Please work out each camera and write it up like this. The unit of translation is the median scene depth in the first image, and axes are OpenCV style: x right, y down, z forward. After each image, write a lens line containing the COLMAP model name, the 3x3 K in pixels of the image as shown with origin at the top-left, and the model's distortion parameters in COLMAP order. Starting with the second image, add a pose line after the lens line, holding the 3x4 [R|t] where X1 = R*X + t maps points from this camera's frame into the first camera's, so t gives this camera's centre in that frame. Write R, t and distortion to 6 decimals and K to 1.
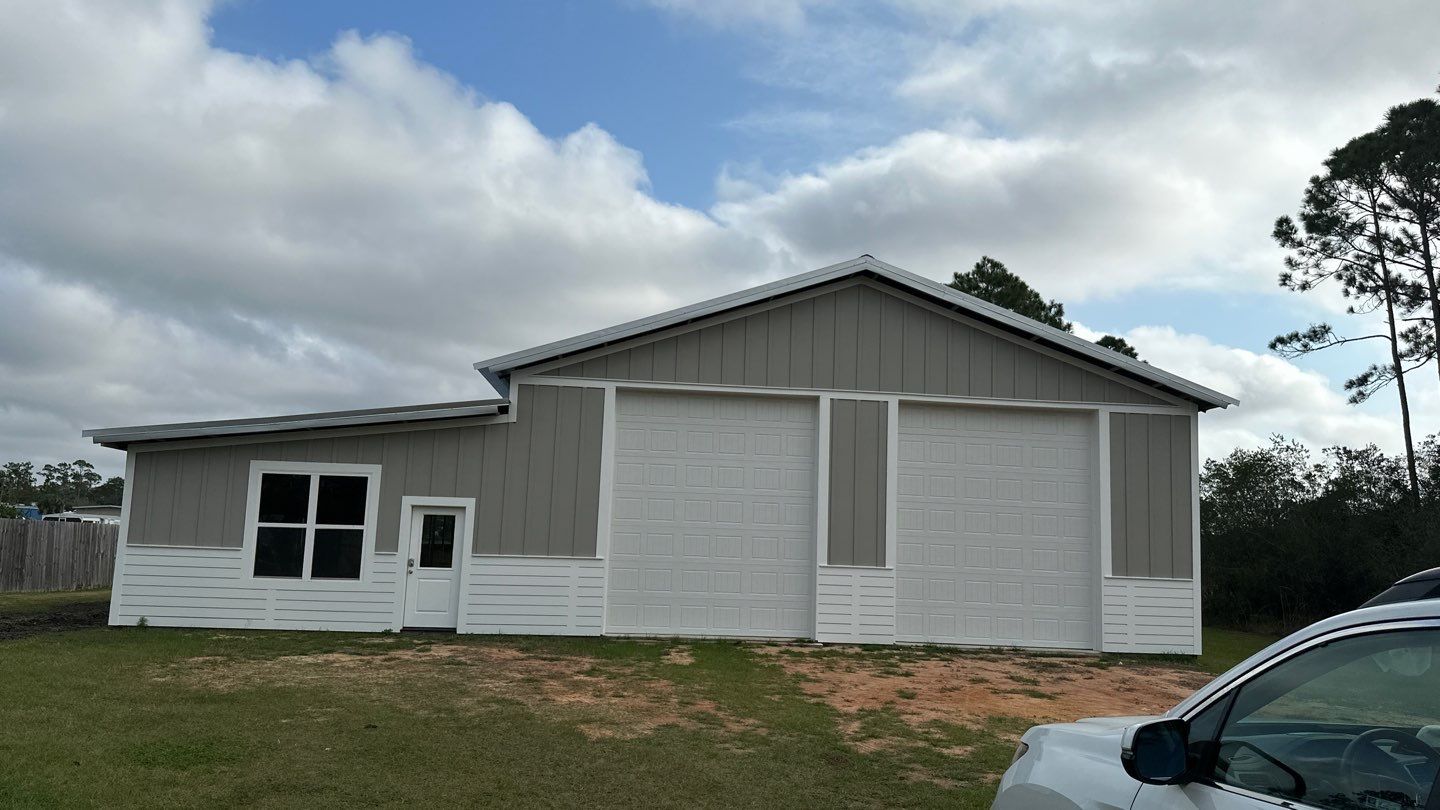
lens RADIAL K [[1007.4, 0, 720.0], [0, 1007.4, 405.0], [0, 0, 1]] dist [-0.001344, -0.000995]
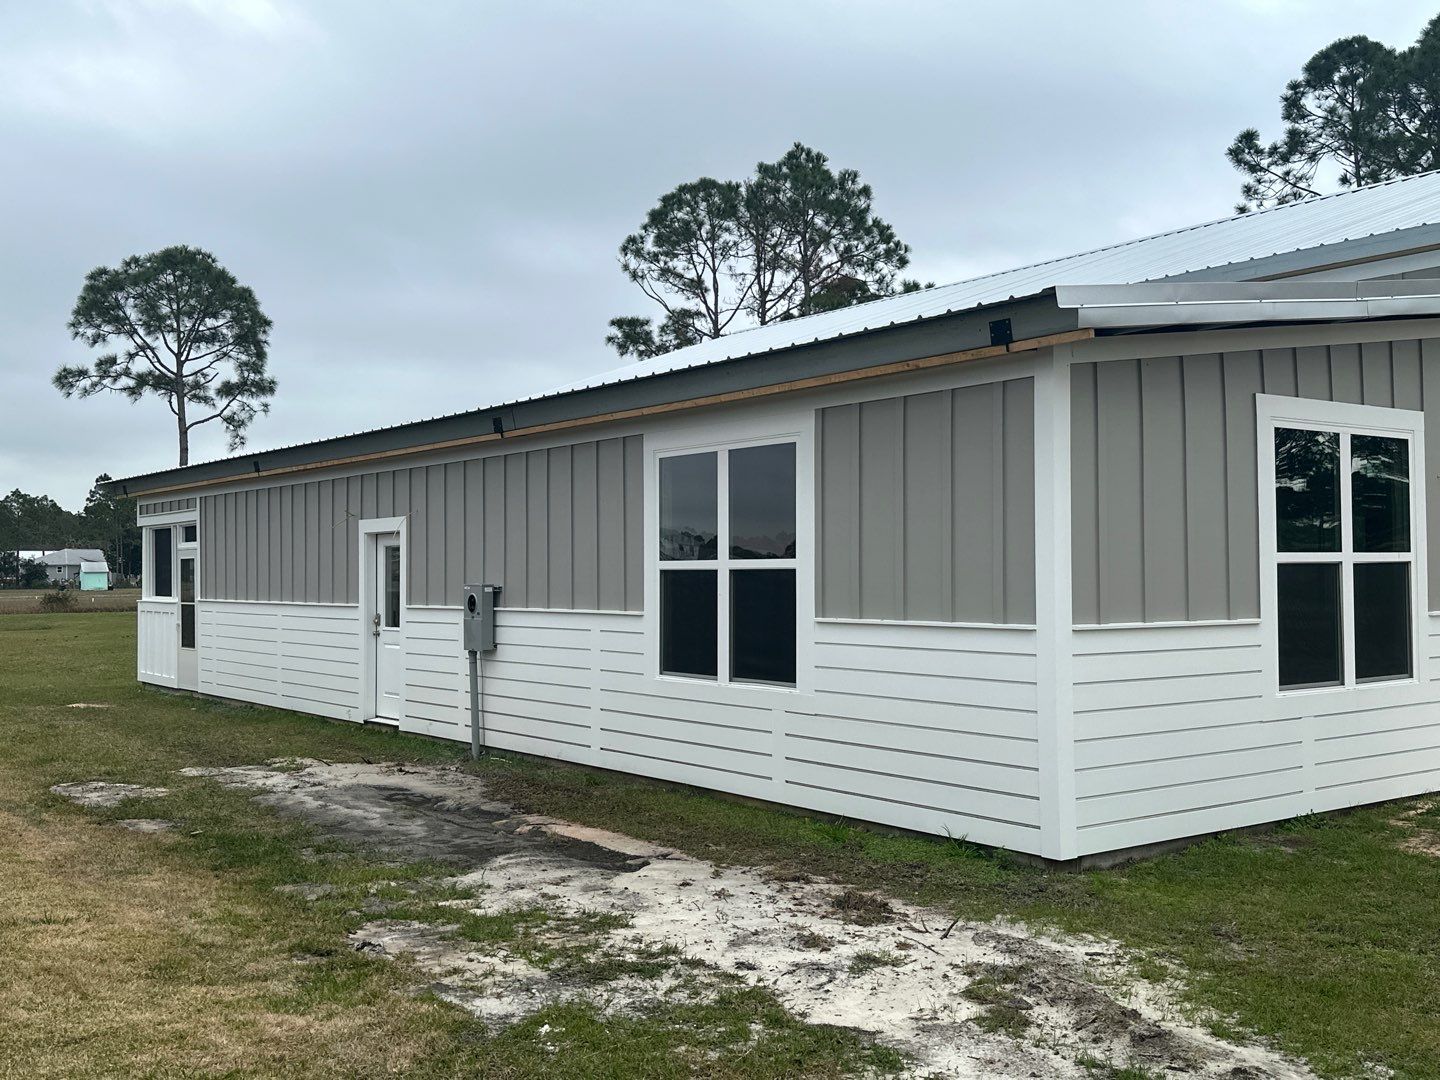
lens RADIAL K [[1406.0, 0, 720.0], [0, 1406.0, 540.0], [0, 0, 1]] dist [0.011586, 0.010806]
pose [[0.863856, -0.026398, 0.503046, -0.350436], [-0.032731, 0.993574, 0.108346, 0.022519], [-0.502674, -0.110060, 0.857441, 0.242540]]
